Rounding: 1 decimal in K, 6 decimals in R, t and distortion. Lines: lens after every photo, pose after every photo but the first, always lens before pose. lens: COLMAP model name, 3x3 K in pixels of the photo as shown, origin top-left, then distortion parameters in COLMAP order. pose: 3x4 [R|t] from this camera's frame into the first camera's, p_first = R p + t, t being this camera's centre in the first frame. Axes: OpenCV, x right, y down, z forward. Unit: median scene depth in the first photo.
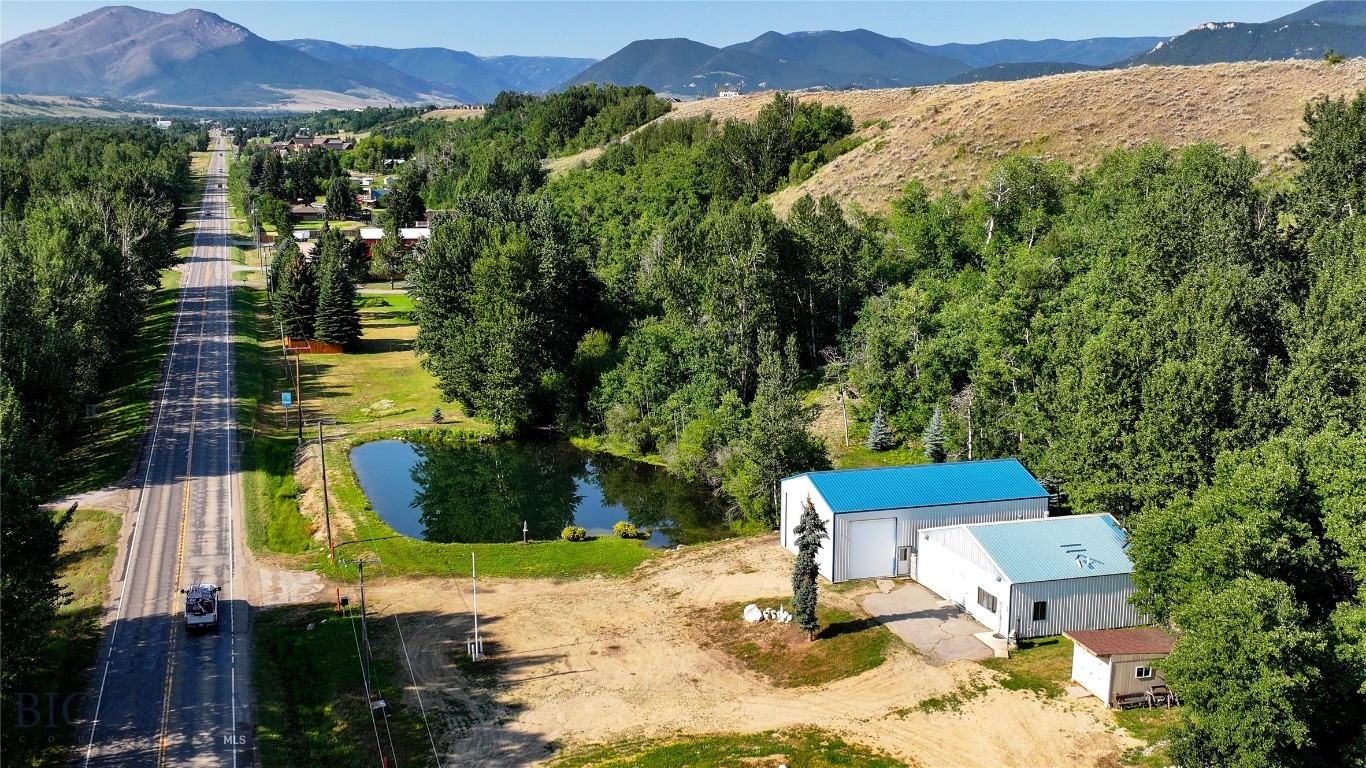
lens RADIAL K [[1379.2, 0, 677.4], [0, 1379.2, 384.1], [0, 0, 1]] dist [0.005764, 0.000000]
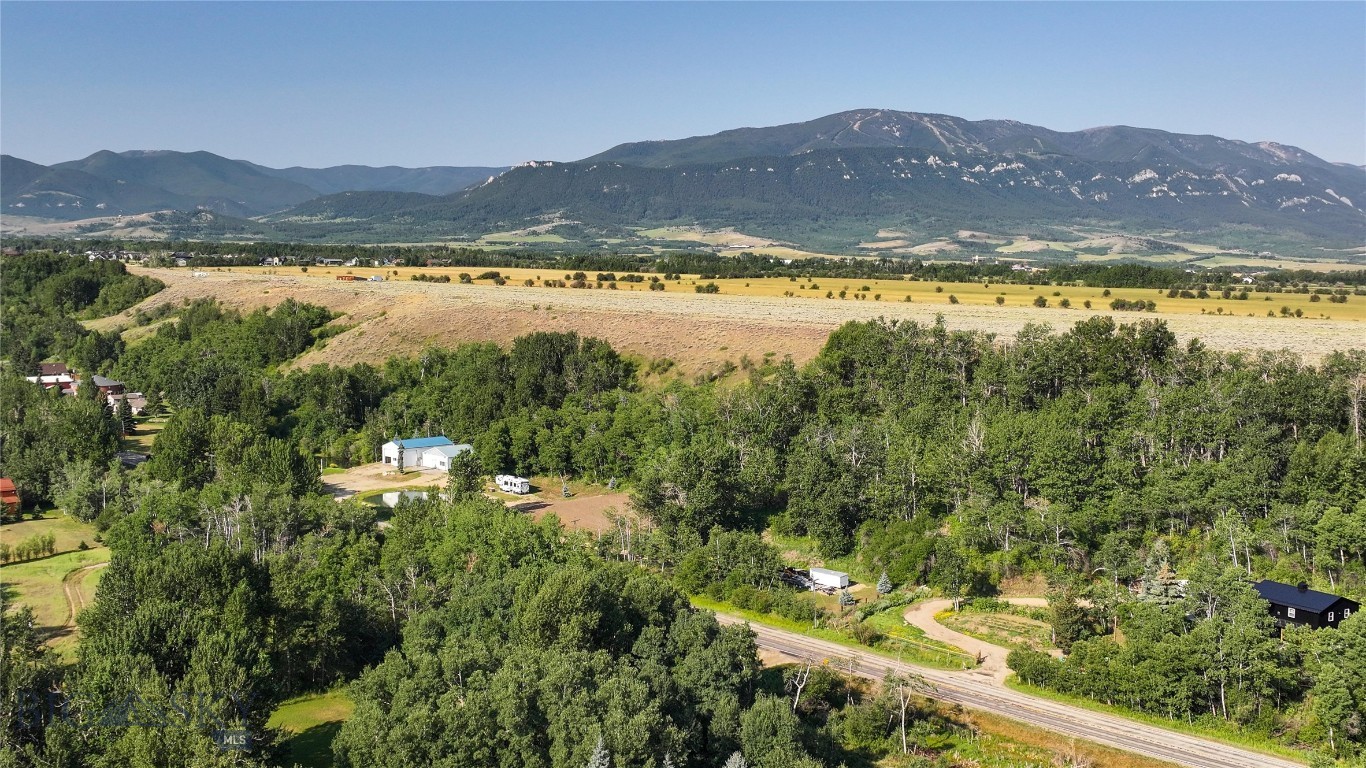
lens RADIAL K [[1379.2, 0, 681.6], [0, 1379.2, 385.6], [0, 0, 1]] dist [0.005764, 0.000000]
pose [[0.894714, -0.039974, 0.444848, -0.556212], [0.076945, 0.994891, -0.065359, 0.140596], [-0.439963, 0.092706, 0.893218, -1.754213]]
